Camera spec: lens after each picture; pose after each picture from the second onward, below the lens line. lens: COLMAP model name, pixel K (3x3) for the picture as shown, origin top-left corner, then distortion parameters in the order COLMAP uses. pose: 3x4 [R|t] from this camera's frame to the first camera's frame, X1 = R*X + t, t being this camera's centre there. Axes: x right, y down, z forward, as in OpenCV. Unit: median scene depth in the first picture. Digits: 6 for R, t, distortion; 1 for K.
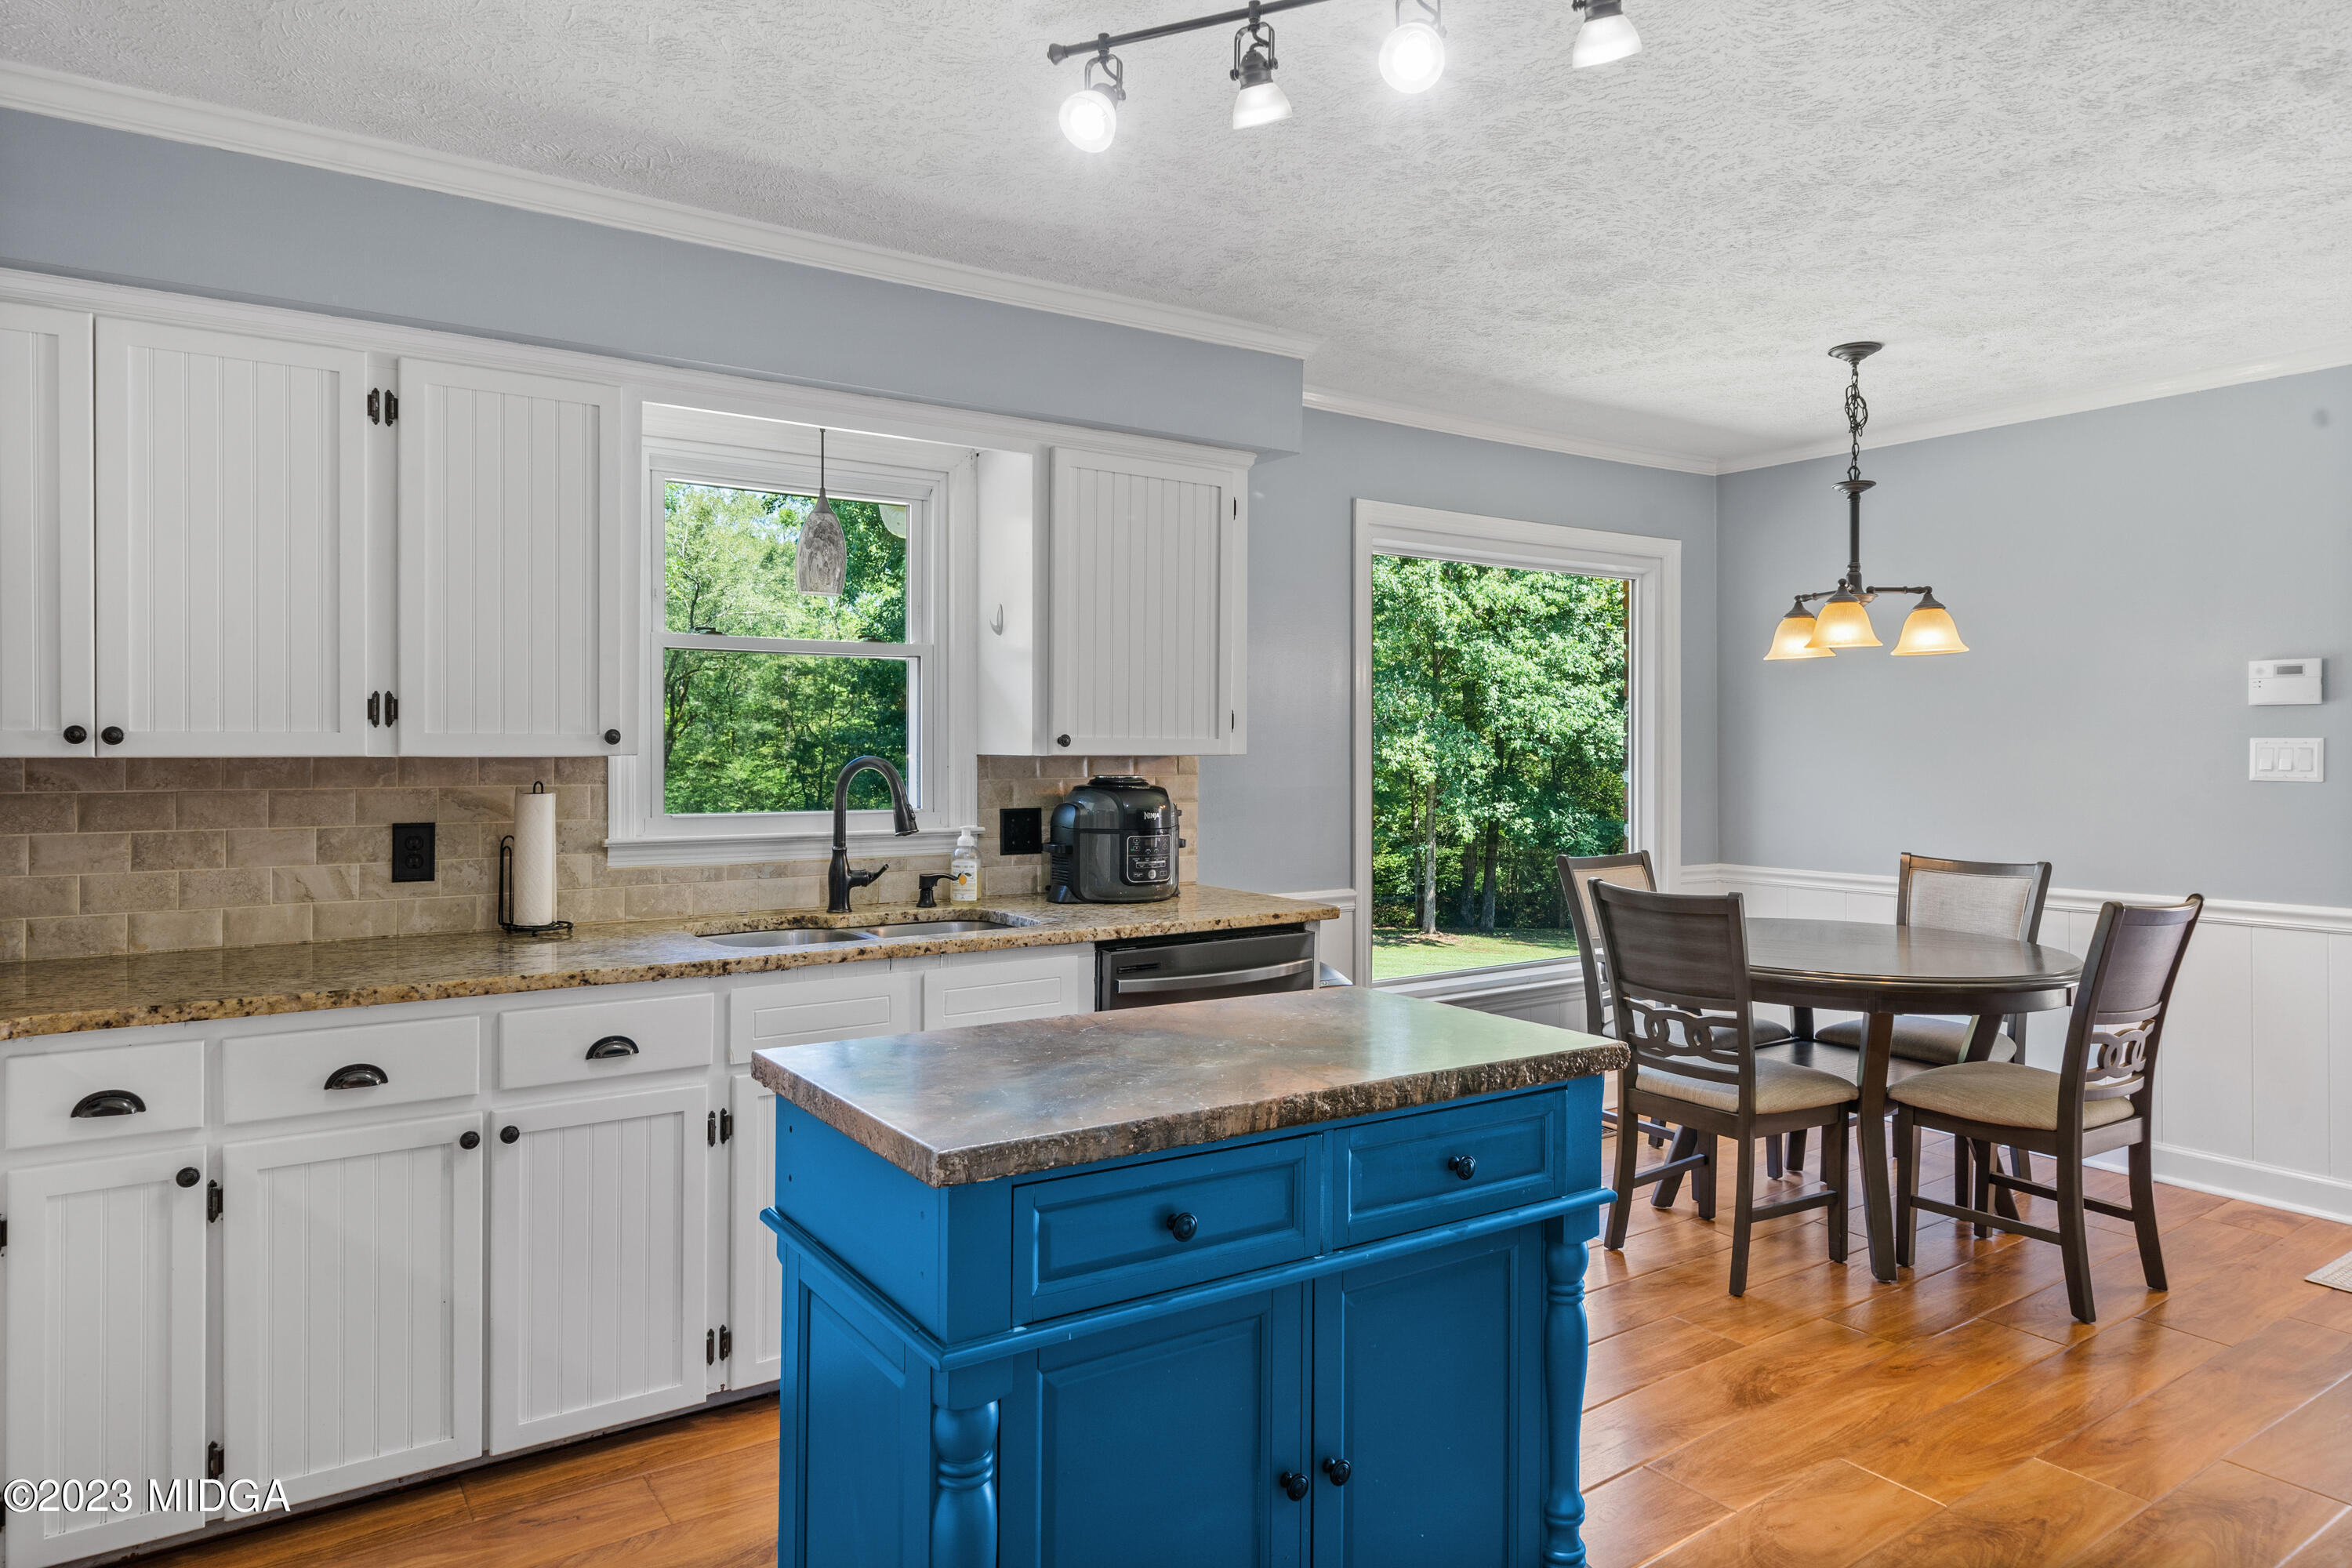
lens RADIAL K [[1412.9, 0, 1169.4], [0, 1412.9, 774.3], [0, 0, 1]] dist [-0.003730, -0.000738]
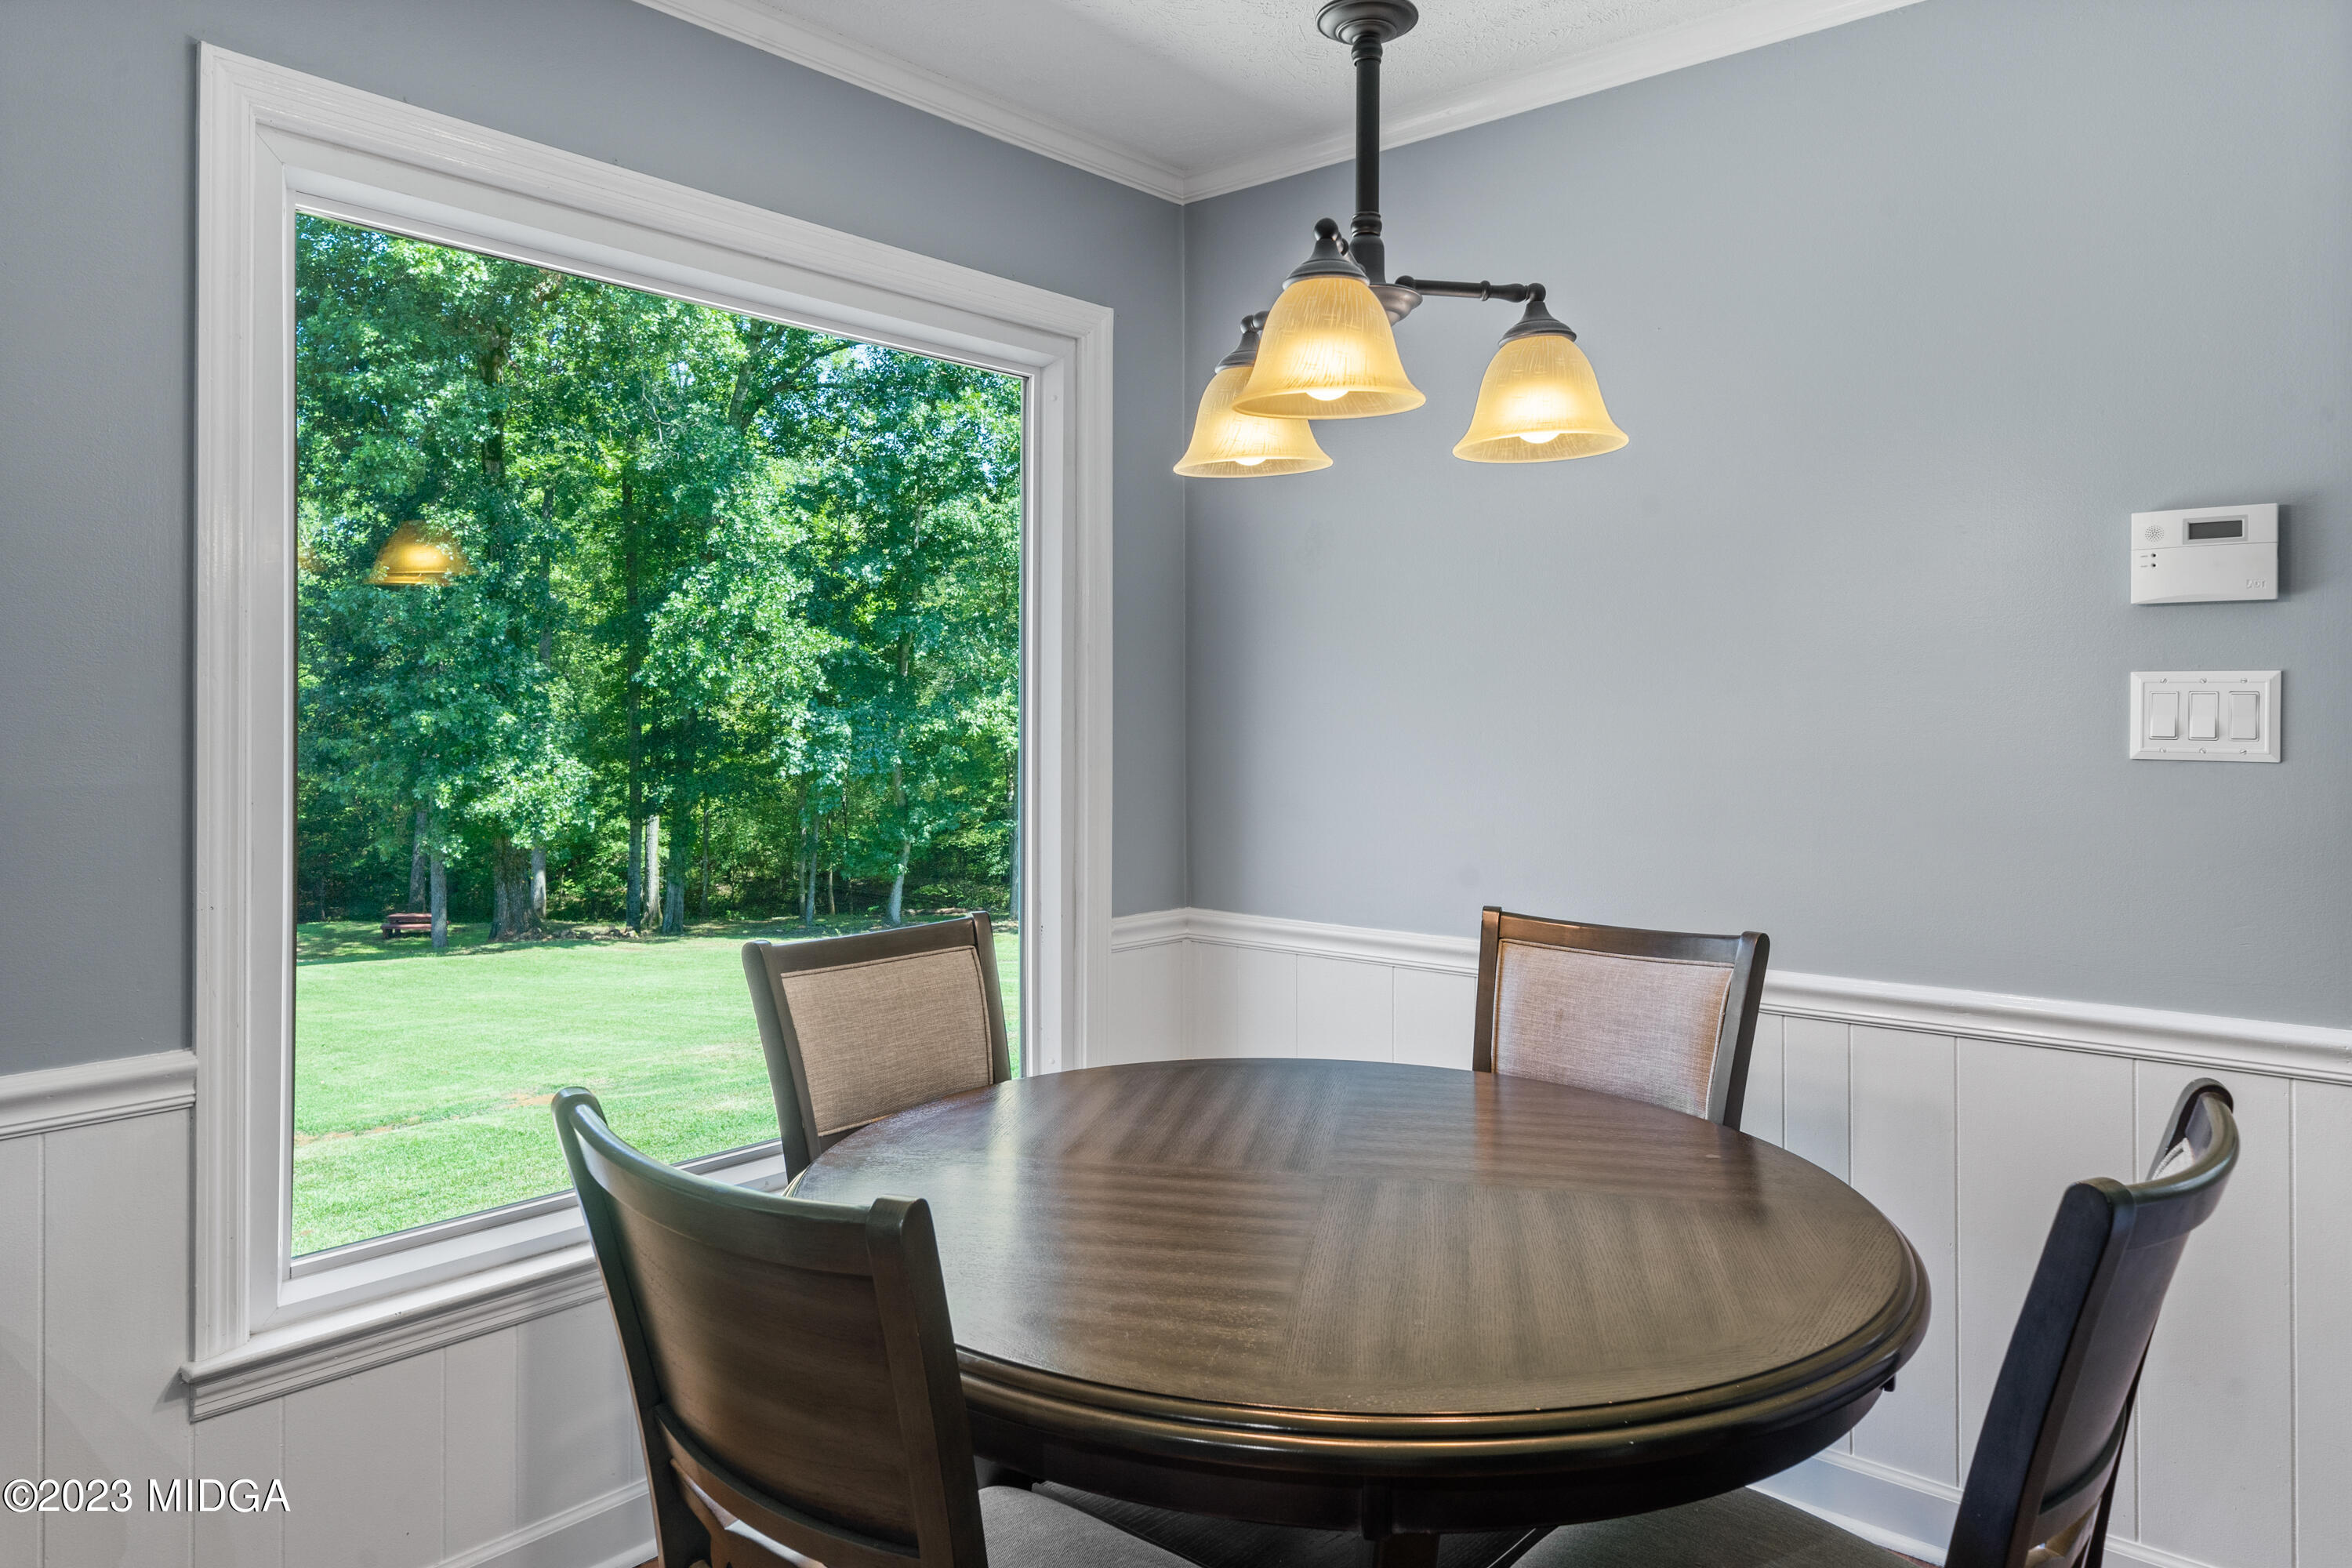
lens RADIAL K [[1517.9, 0, 1178.3], [0, 1517.9, 774.5], [0, 0, 1]] dist [0.002322, -0.000522]
pose [[0.963972, -0.009476, 0.265835, 0.291737], [0.003411, 0.999723, 0.023266, -0.003281], [-0.265982, -0.021521, 0.963738, 0.549019]]
